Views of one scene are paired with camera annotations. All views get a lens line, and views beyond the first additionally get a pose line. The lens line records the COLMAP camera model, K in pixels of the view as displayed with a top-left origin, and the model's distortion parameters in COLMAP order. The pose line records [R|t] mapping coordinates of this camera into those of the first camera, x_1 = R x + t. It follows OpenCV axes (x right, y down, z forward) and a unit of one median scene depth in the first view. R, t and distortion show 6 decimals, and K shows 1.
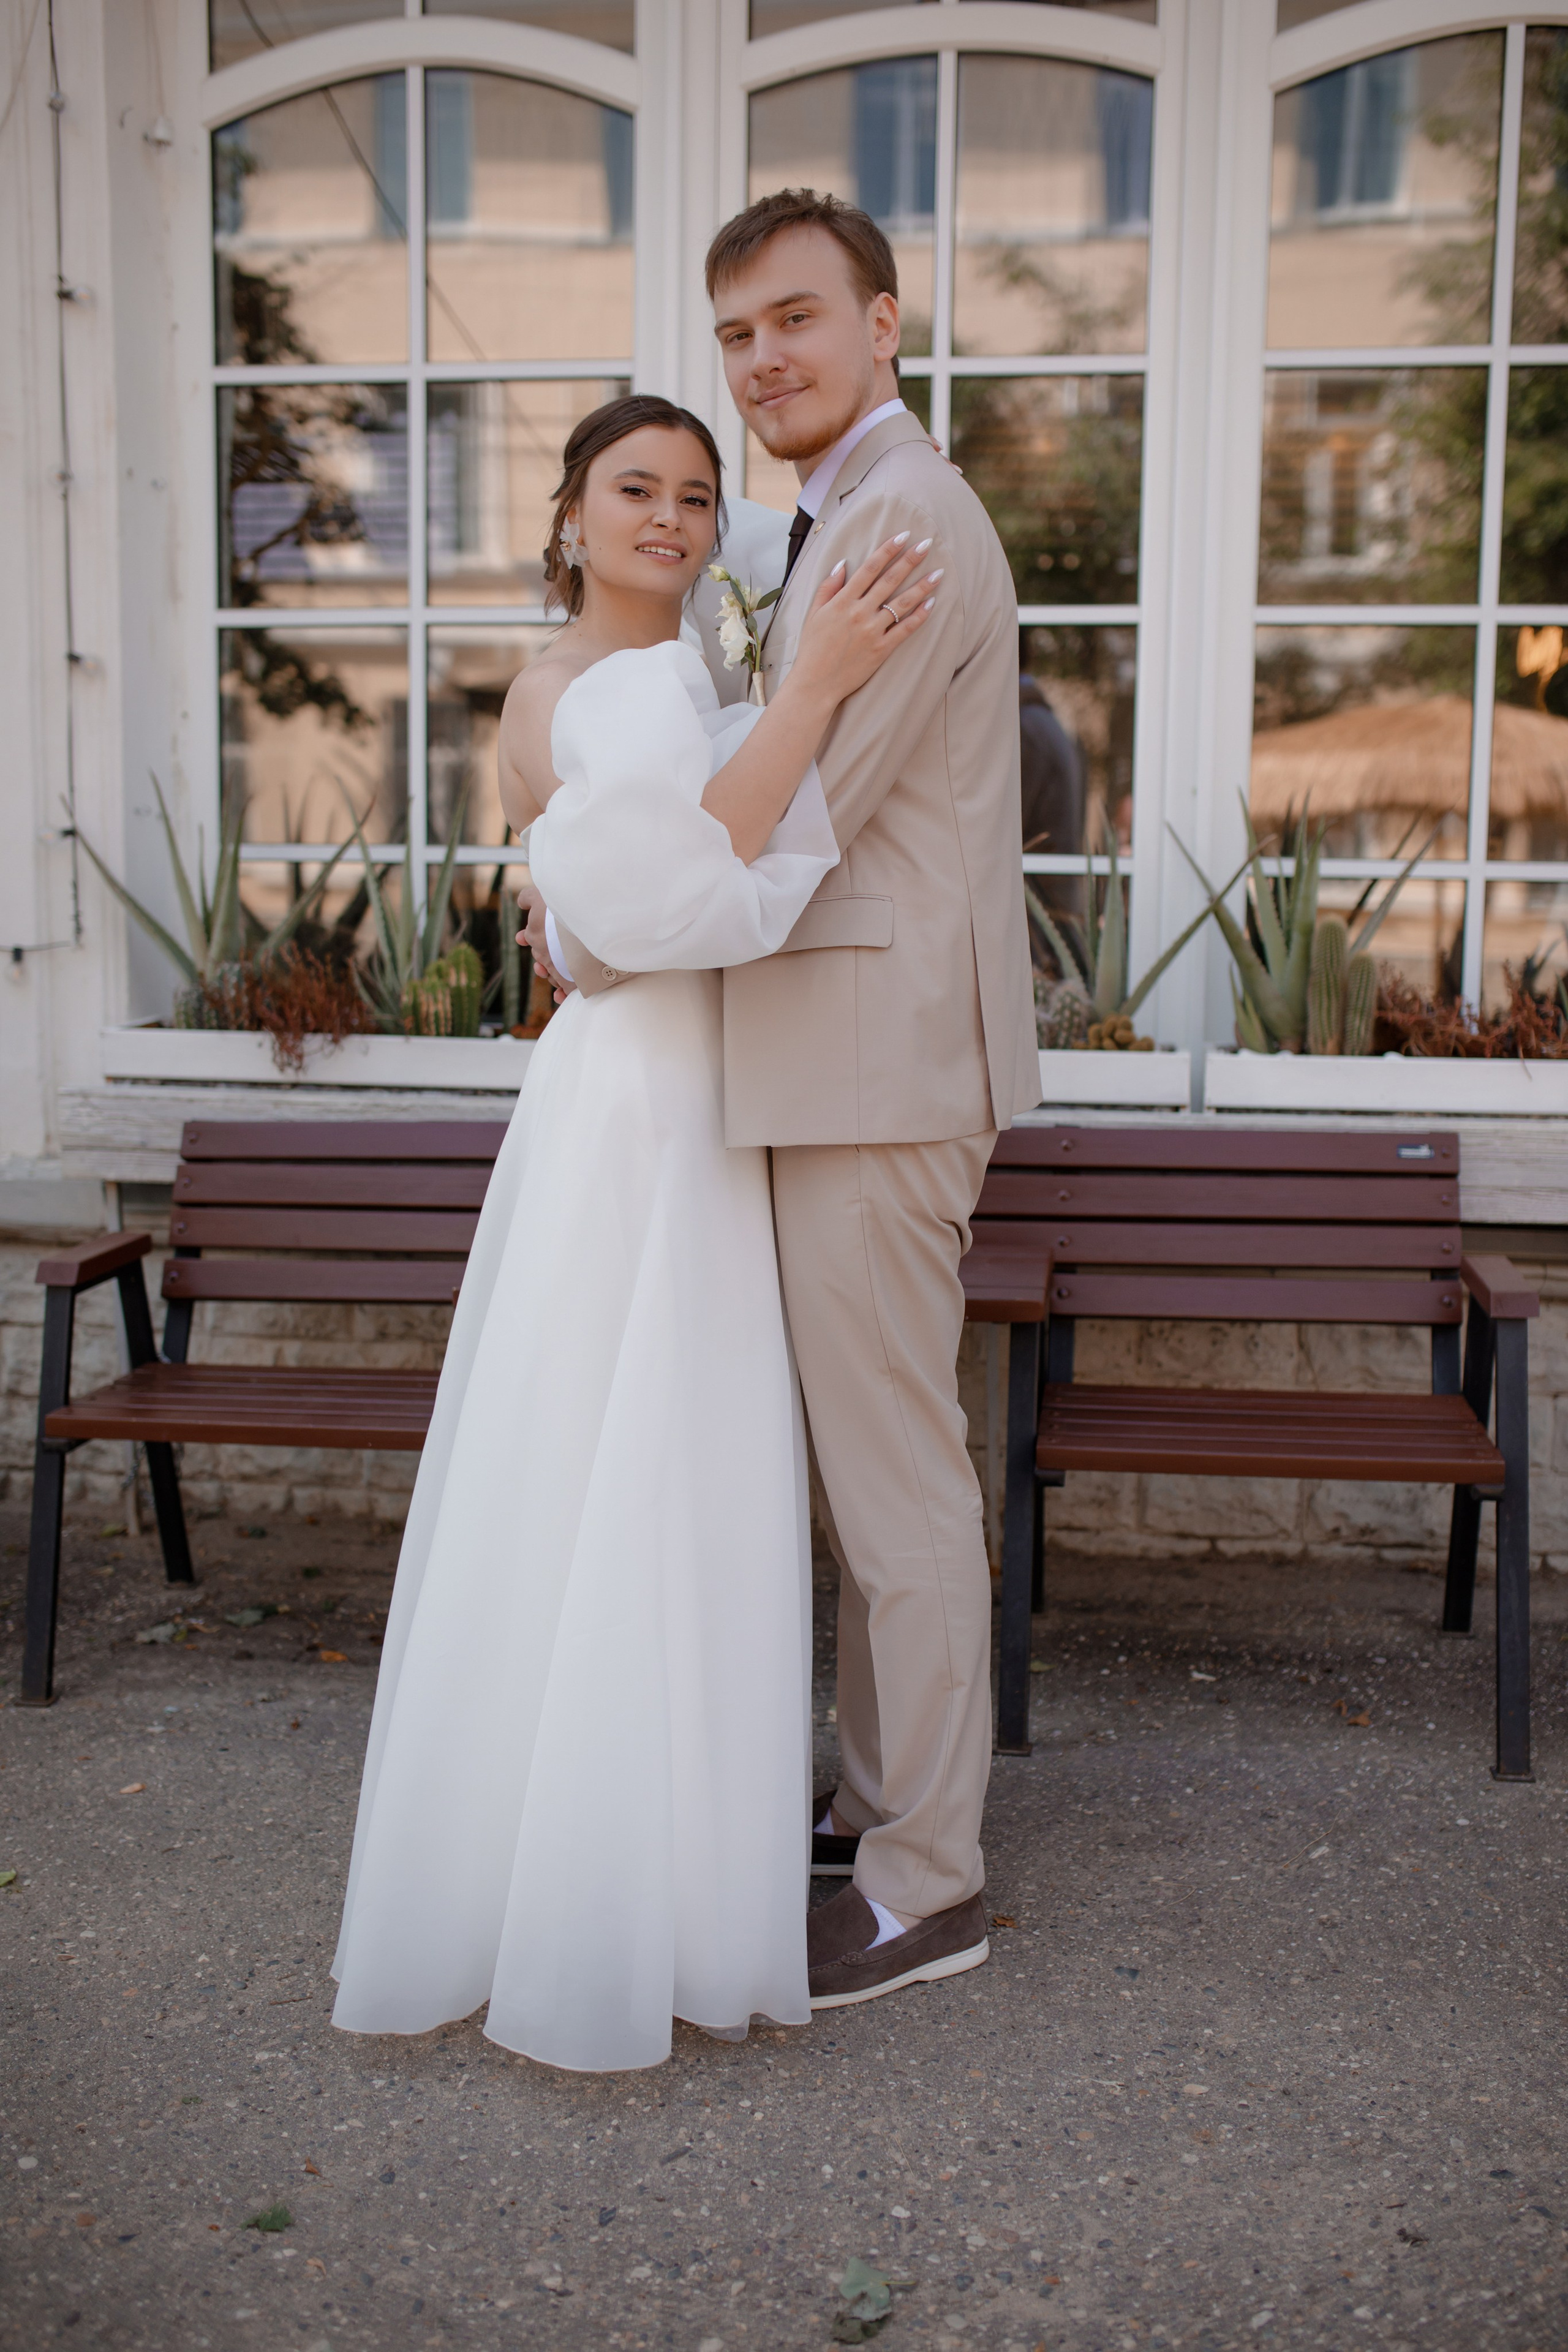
lens RADIAL K [[2218.6, 0, 771.3], [0, 2218.6, 1168.8], [0, 0, 1]] dist [0.001104, 0.000000]
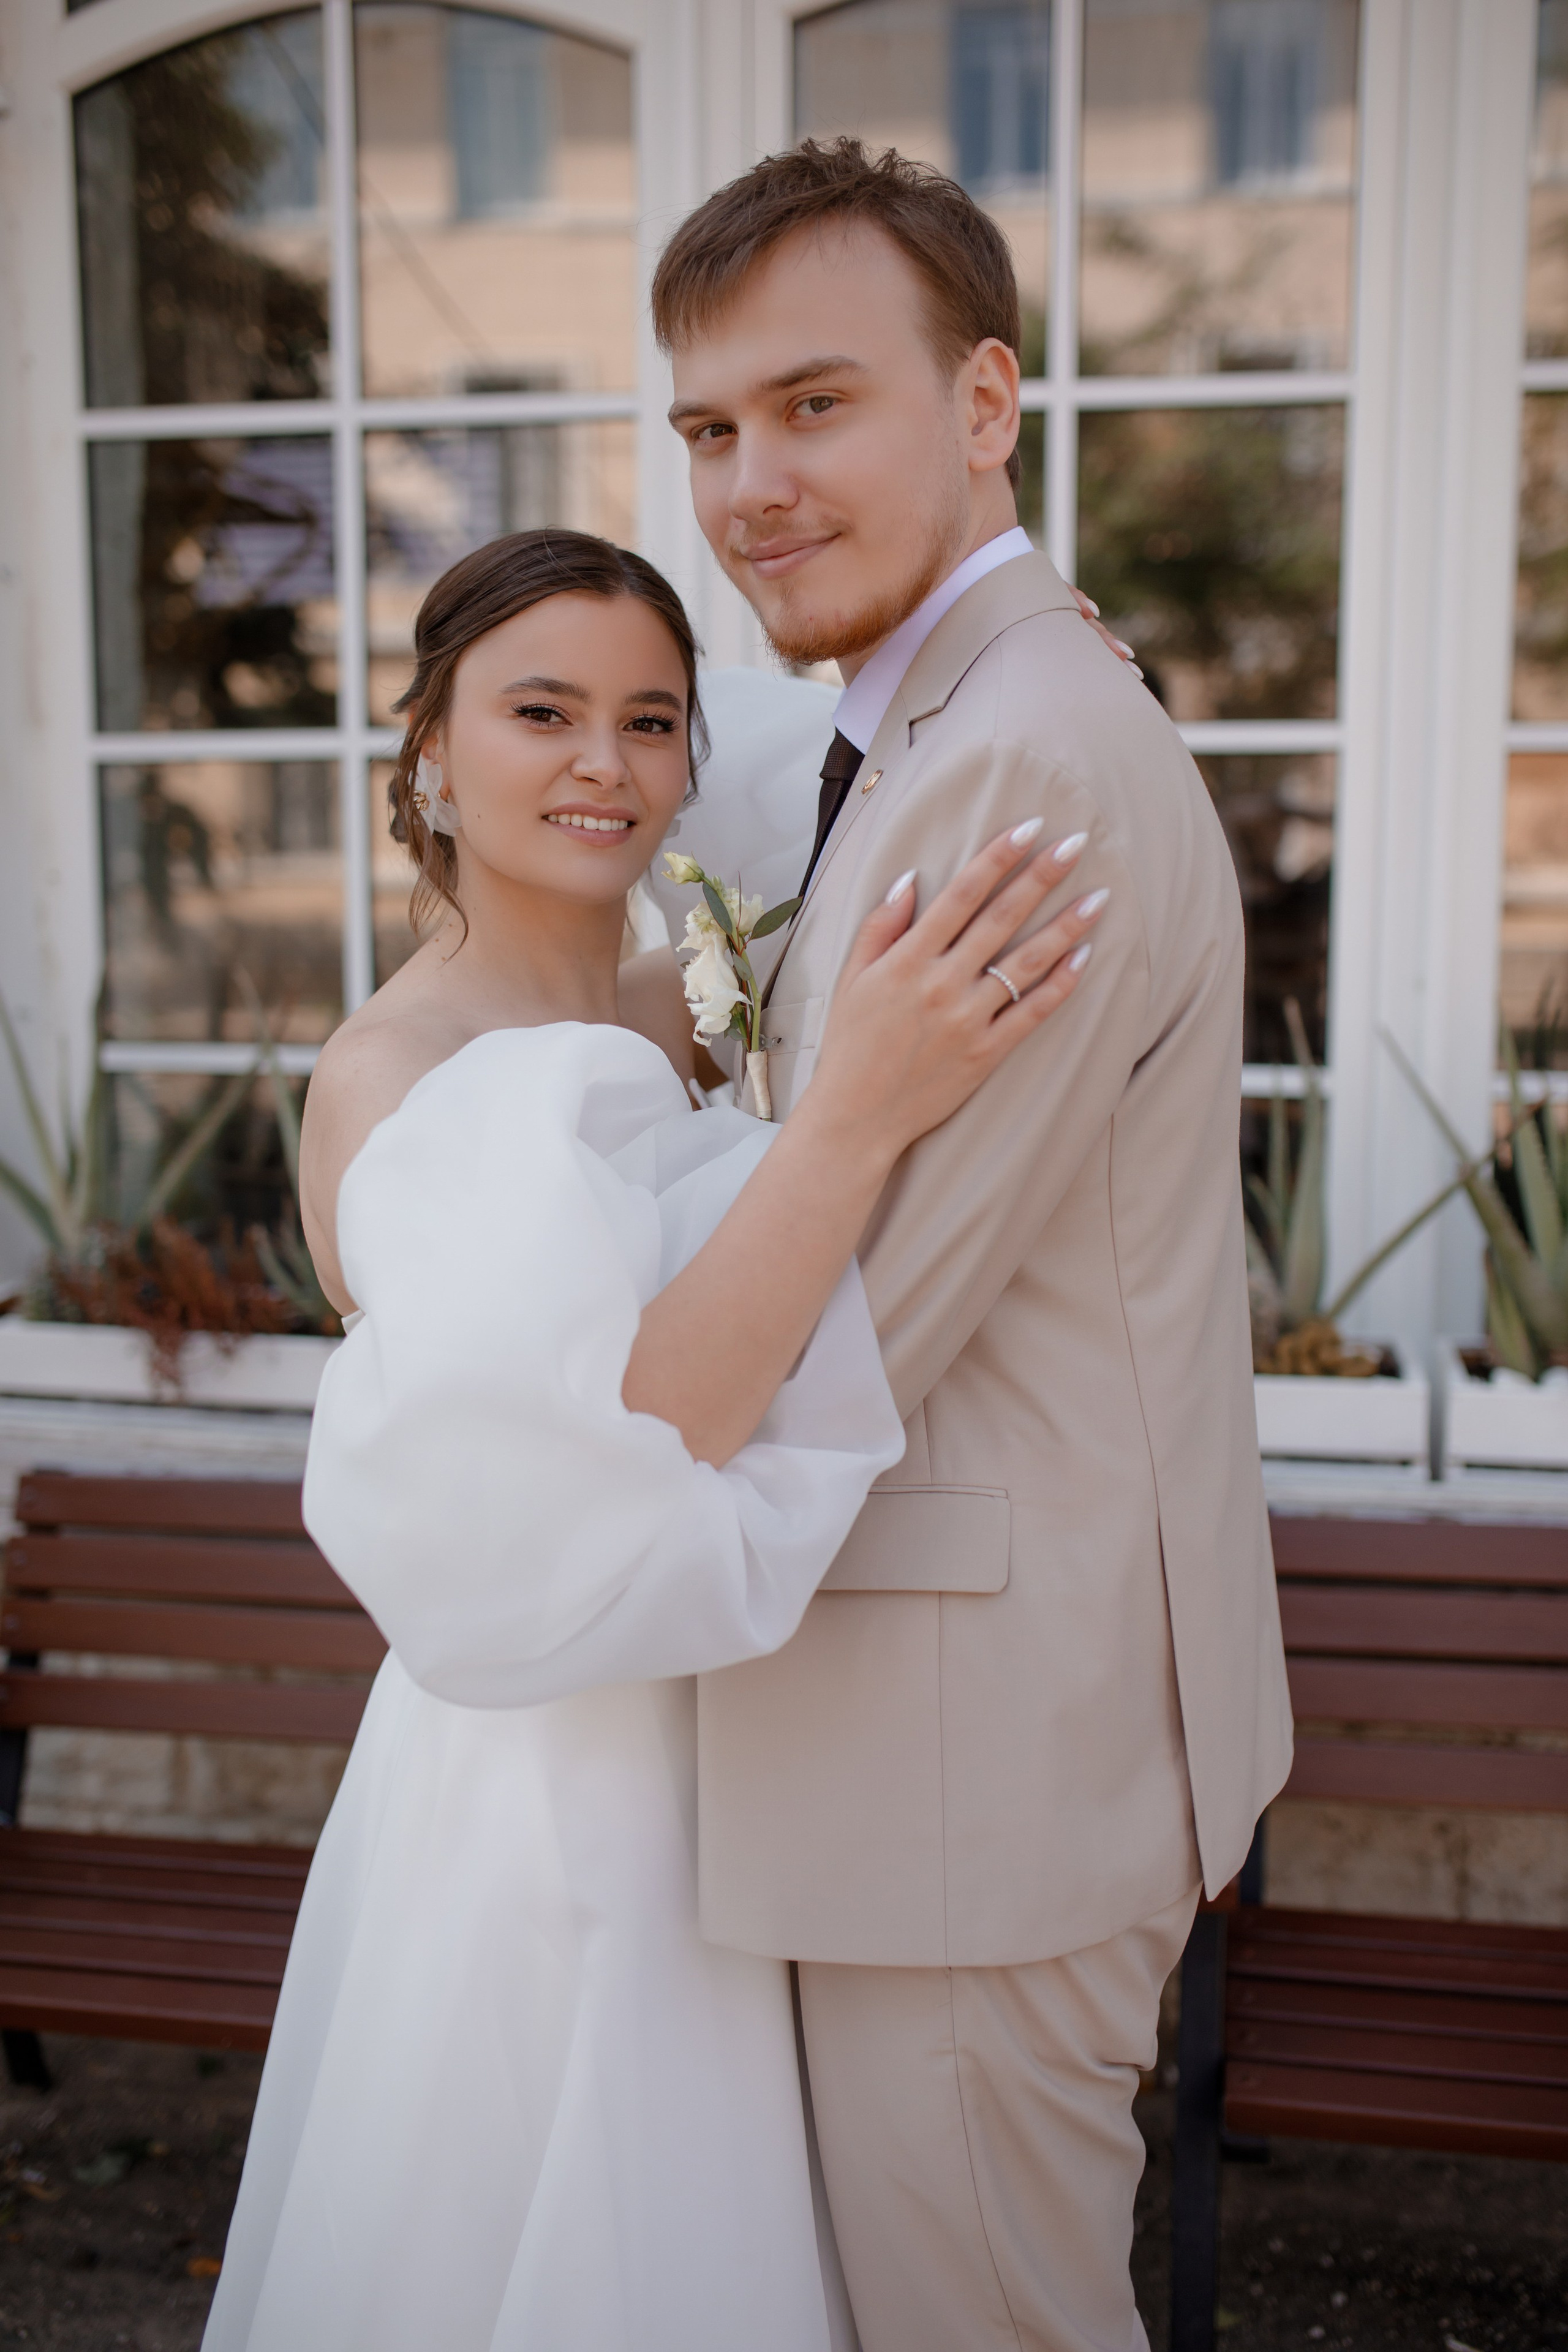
lens RADIAL K [[2218.6, 0, 775.6], [0, 2218.6, 1172.3], [0, 0, 1]] dist [0.001104, 0.000000]
pose [[0.999006, -0.004510, -0.044339, 0.017292], [0.005097, 0.999901, 0.013126, -0.155863], [0.044275, -0.013339, 0.998930, 0.355694]]
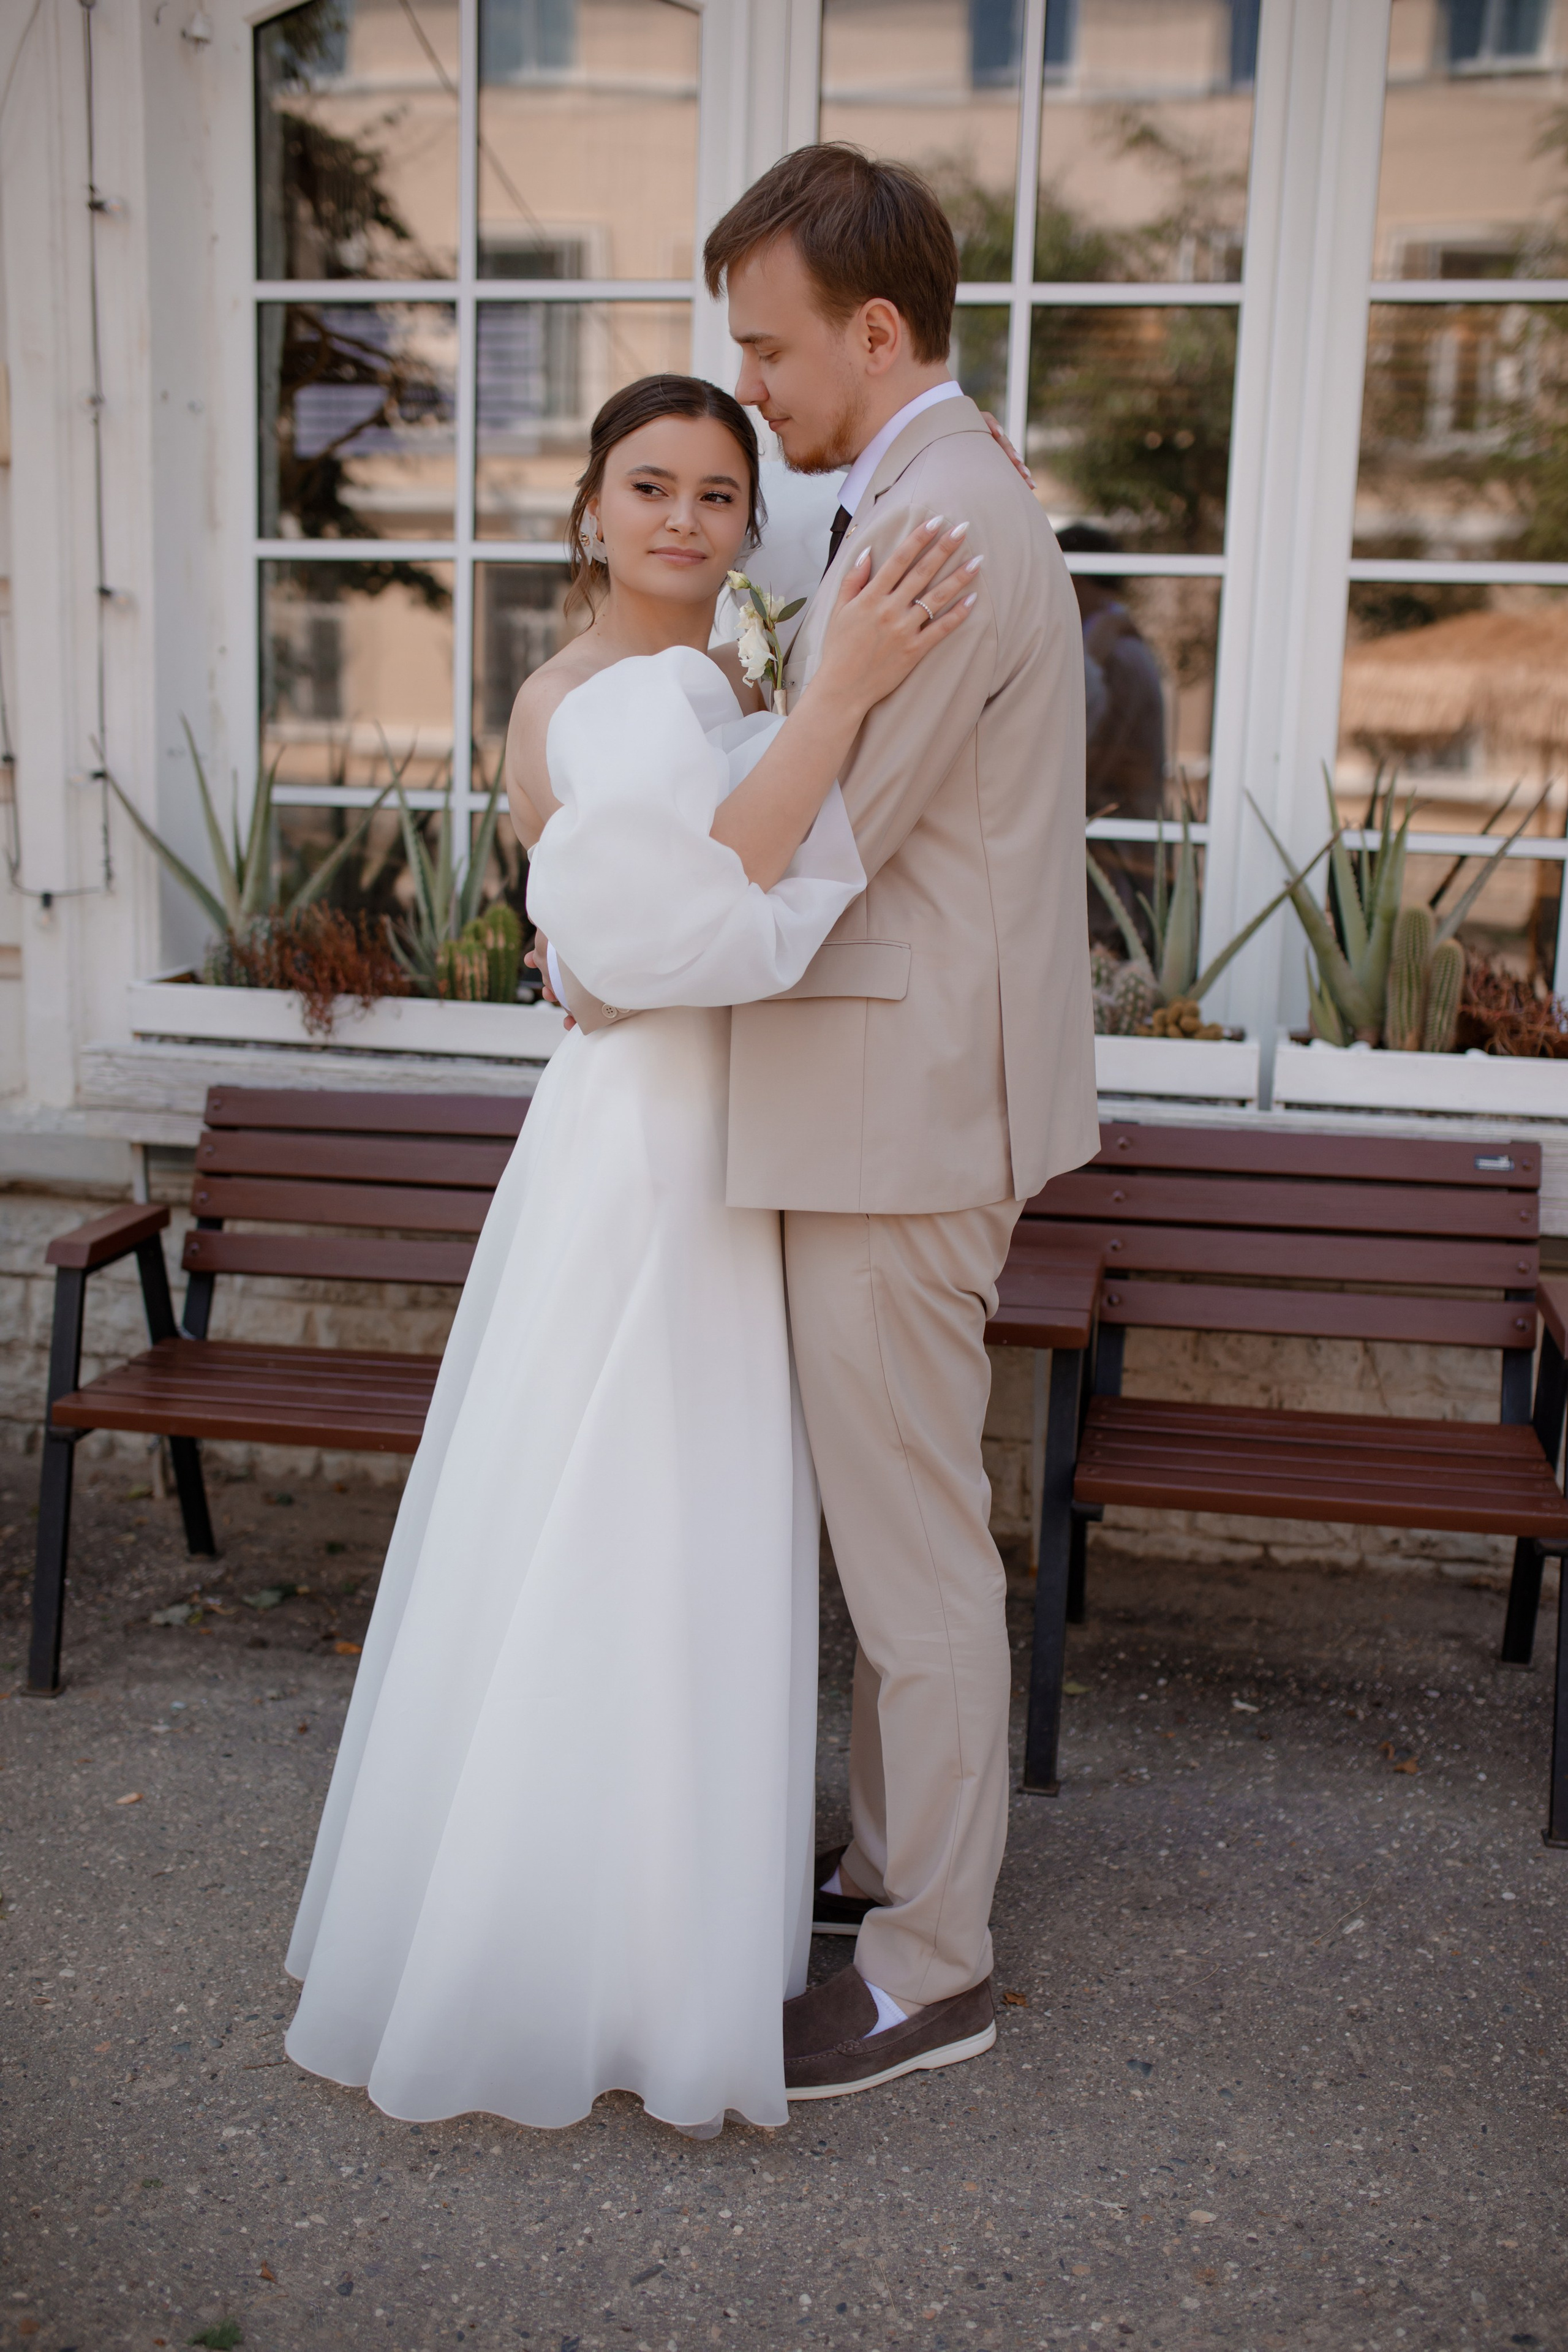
lens RADIAL K [[2218.6, 0, 770.0], [0, 2218.6, 1178.8], [0, 0, 1]] dist [0.001104, 0.000000]
pose [[0.998875, 0.027079, -0.038933, 0.022156], [-0.024721, 0.997904, 0.059802, -0.054414], [0.040471, -0.058772, 0.997451, 0.052555]]
